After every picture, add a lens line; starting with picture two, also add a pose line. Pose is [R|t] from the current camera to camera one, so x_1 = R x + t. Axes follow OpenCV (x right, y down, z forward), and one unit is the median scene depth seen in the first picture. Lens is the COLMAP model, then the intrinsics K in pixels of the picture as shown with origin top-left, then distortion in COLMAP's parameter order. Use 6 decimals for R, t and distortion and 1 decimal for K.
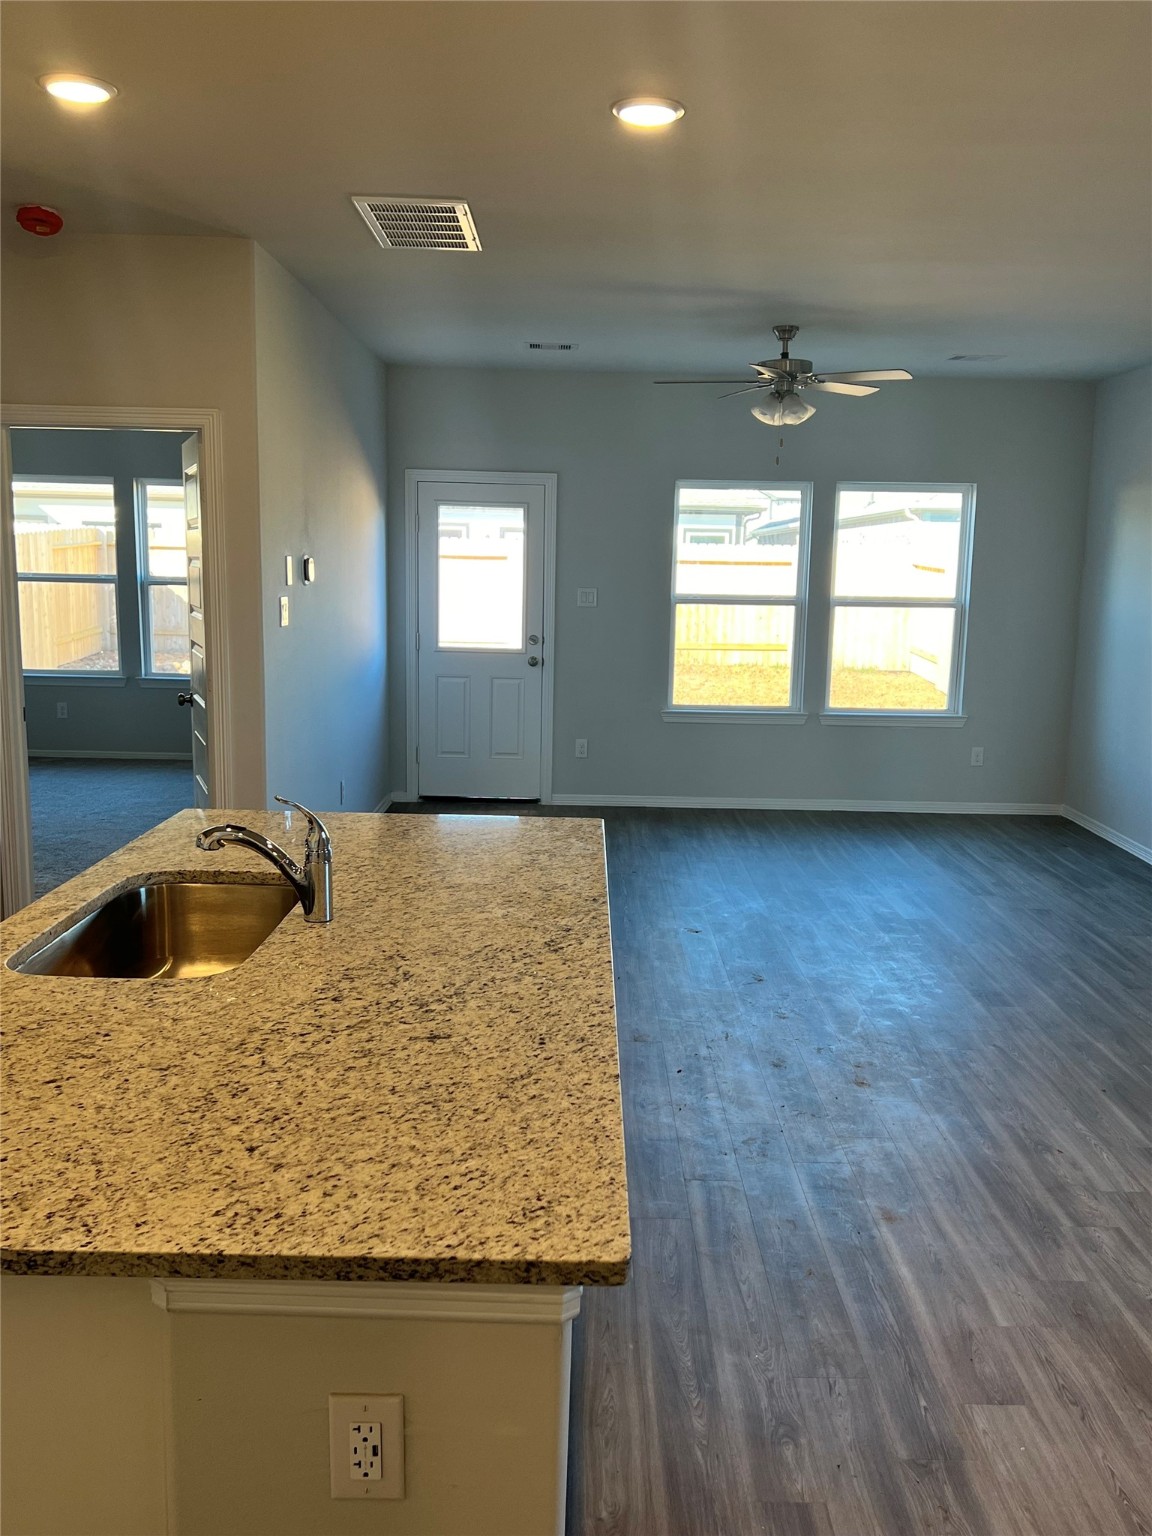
lens RADIAL K [[1337.0, 0, 585.9], [0, 1337.0, 766.8], [0, 0, 1]] dist [0.071922, -0.100657]
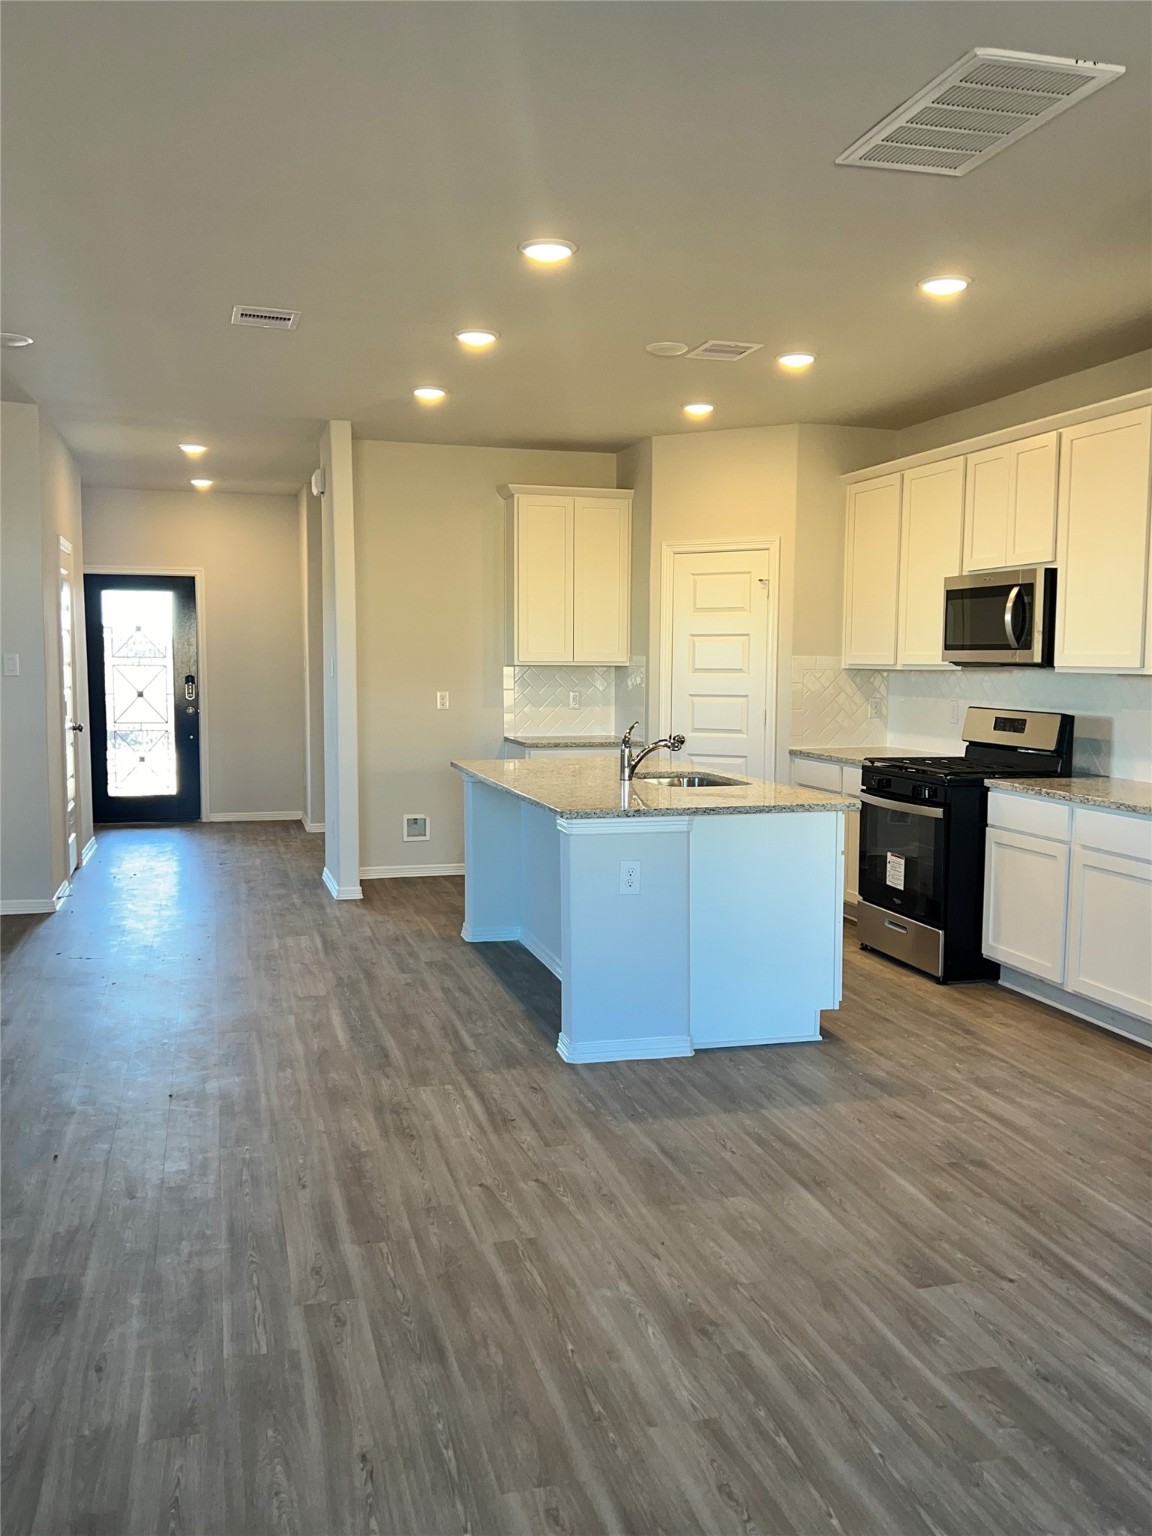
lens RADIAL K [[1337.0, 0, 589.3], [0, 1337.0, 771.5], [0, 0, 1]] dist [0.071922, -0.100657]
pose [[-0.964621, -0.006072, -0.263569, 0.444218], [-0.068058, 0.971584, 0.226699, -0.396043], [0.254703, 0.236616, -0.937624, 3.037810]]
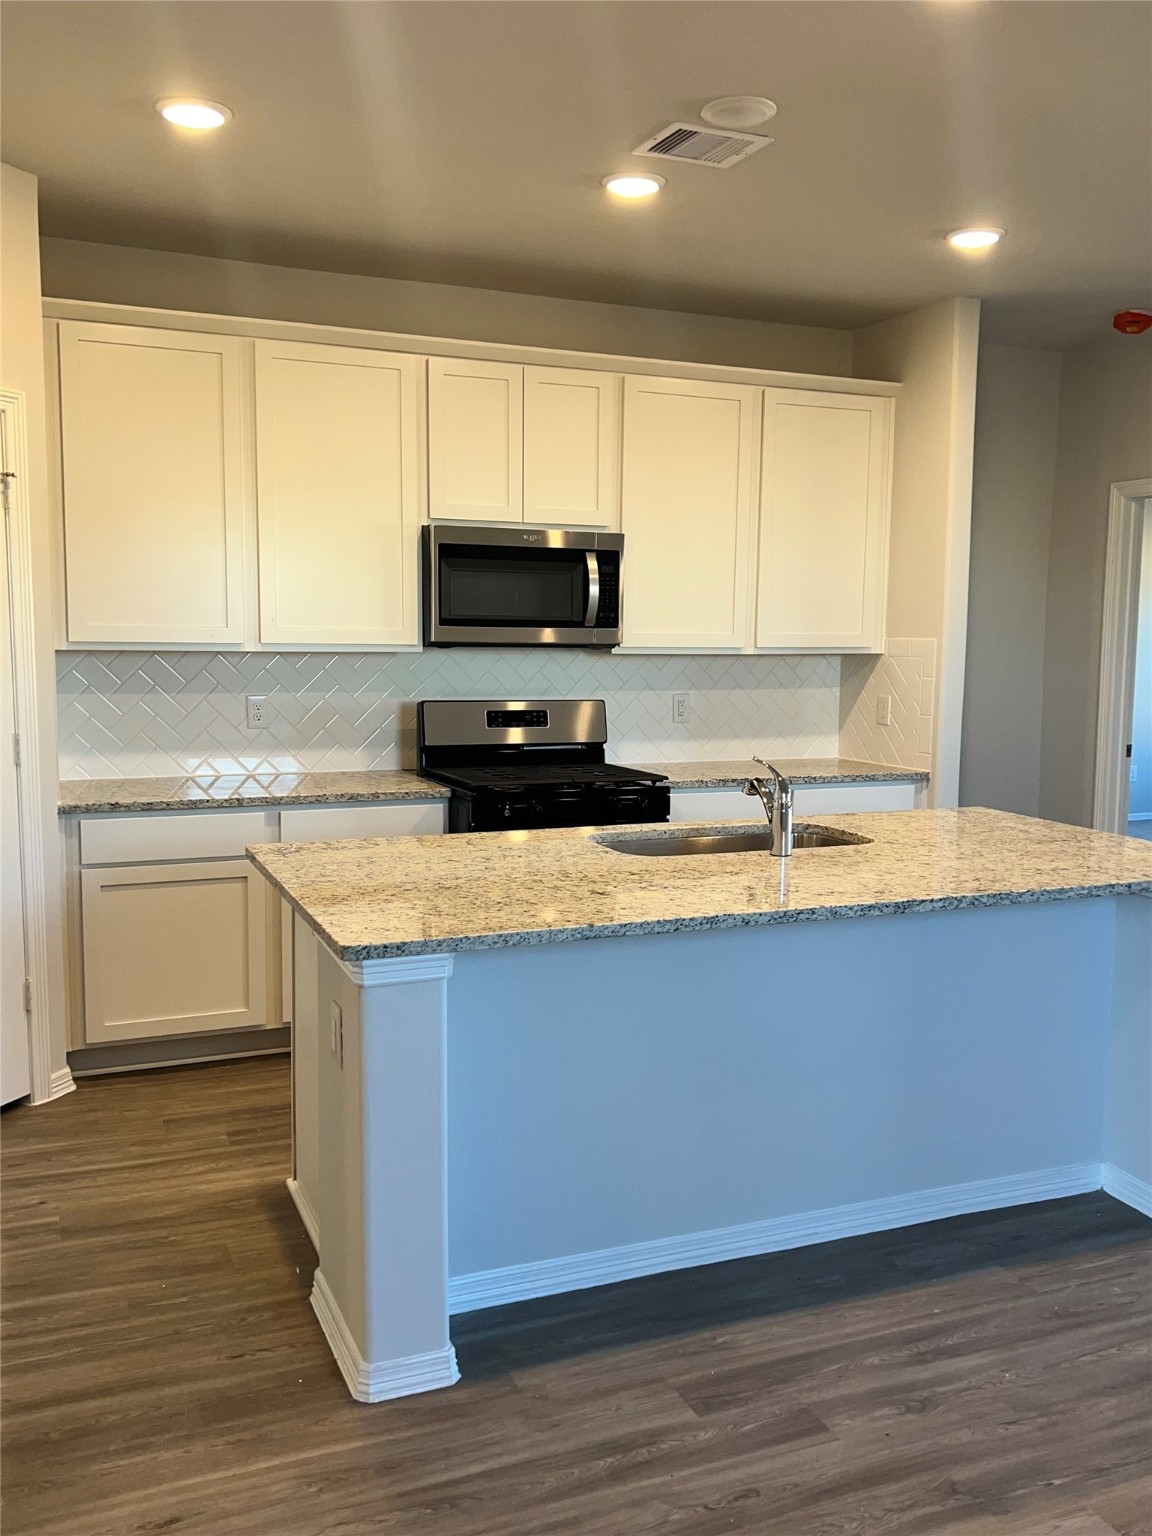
lens RADIAL K [[1337.0, 0, 588.9], [0, 1337.0, 757.6], [0, 0, 1]] dist [0.071922, -0.100657]
pose [[0.385851, 0.068162, -0.920040, 0.915849], [-0.143583, 0.989552, 0.013095, 0.031095], [0.911319, 0.127050, 0.391606, 0.305816]]
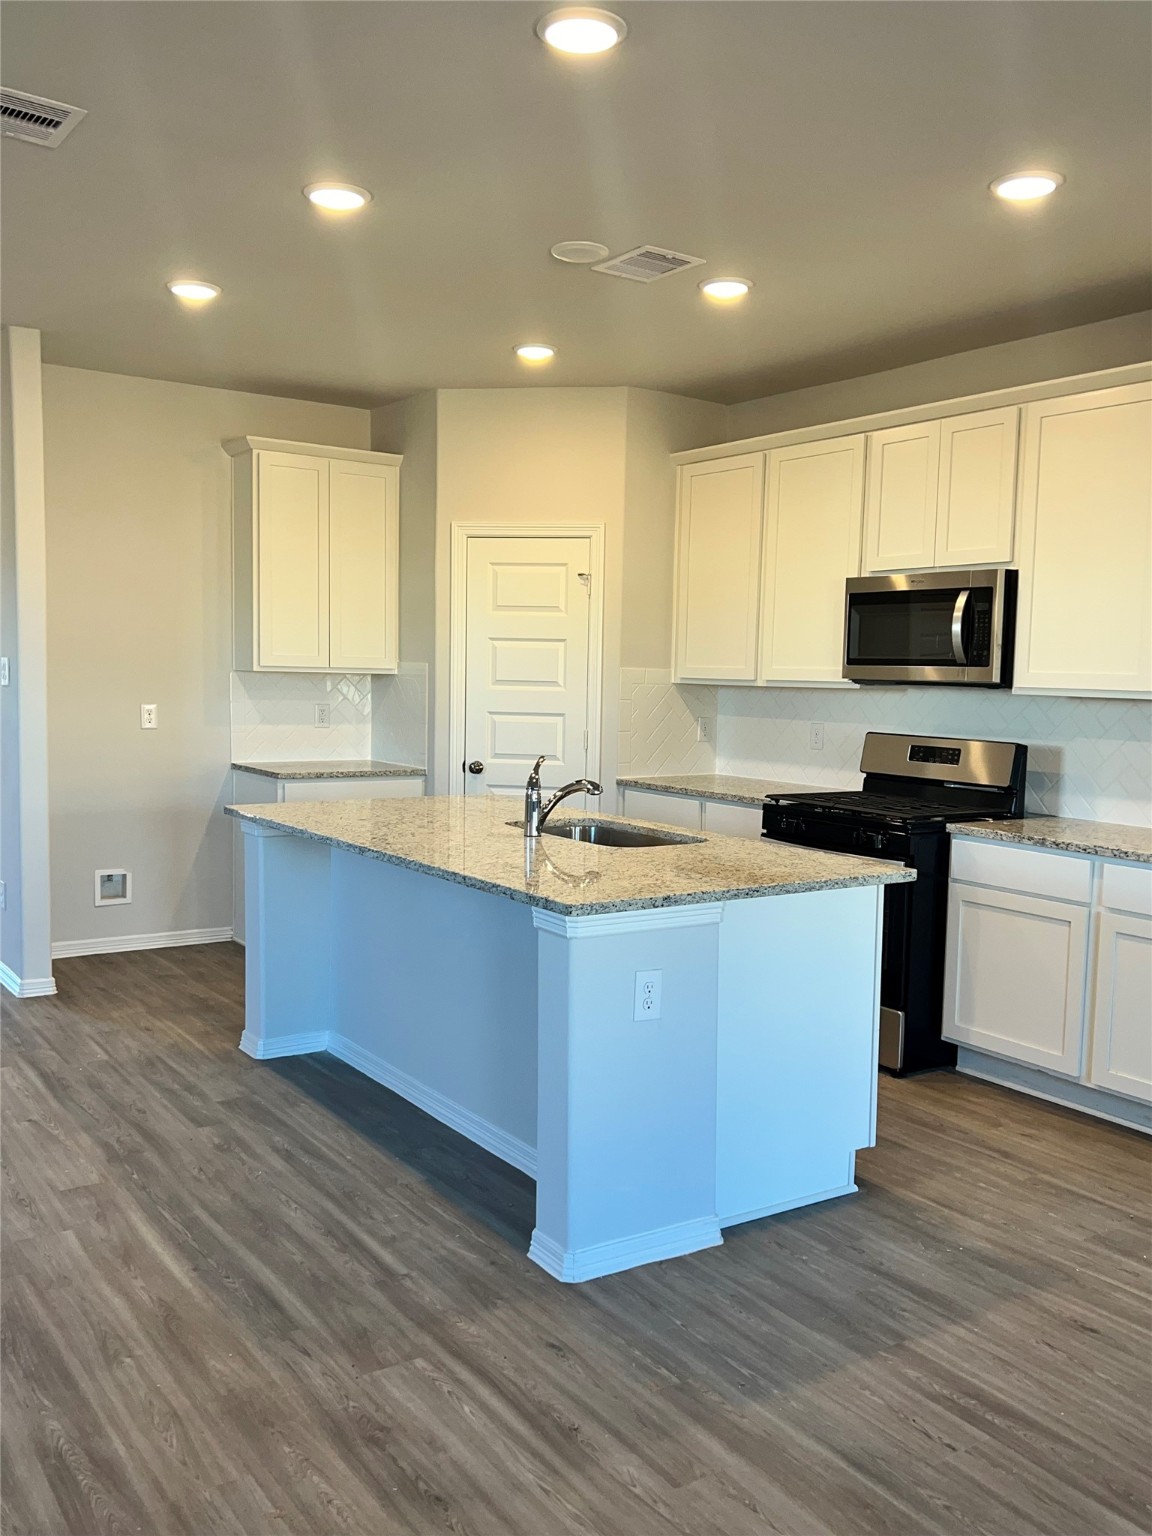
lens RADIAL K [[1337.0, 0, 590.2], [0, 1337.0, 763.9], [0, 0, 1]] dist [0.071922, -0.100657]
pose [[-0.826721, -0.000522, -0.562611, 0.652627], [-0.127489, 0.974161, 0.186433, -0.281185], [0.547977, 0.225855, -0.805426, 2.306620]]
